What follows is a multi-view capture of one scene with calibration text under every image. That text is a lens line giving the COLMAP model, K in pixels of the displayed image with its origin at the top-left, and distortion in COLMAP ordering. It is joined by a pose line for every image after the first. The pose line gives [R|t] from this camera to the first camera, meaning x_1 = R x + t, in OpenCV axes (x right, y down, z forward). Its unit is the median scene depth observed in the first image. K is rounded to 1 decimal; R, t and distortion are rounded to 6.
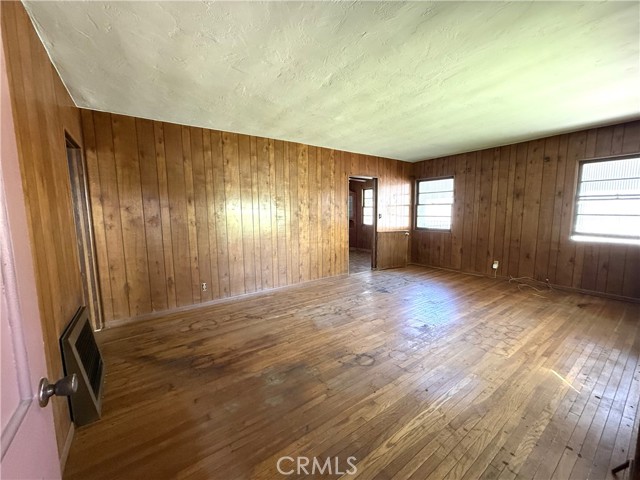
lens RADIAL K [[254.8, 0, 319.0], [0, 254.8, 240.0], [0, 0, 1]] dist [0.000127, -0.000081]
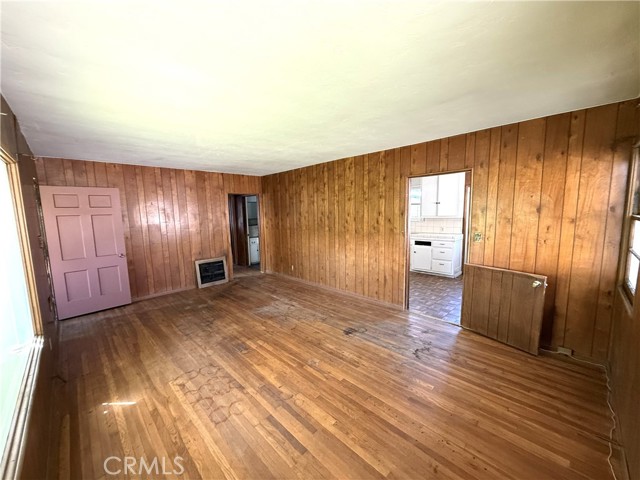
lens RADIAL K [[254.8, 0, 319.0], [0, 254.8, 240.0], [0, 0, 1]] dist [0.000127, -0.000081]
pose [[0.160153, 0.124011, -0.979271, 1.009119], [-0.089149, 0.989840, 0.110770, -0.164473], [0.983058, 0.069561, 0.169582, 0.778515]]
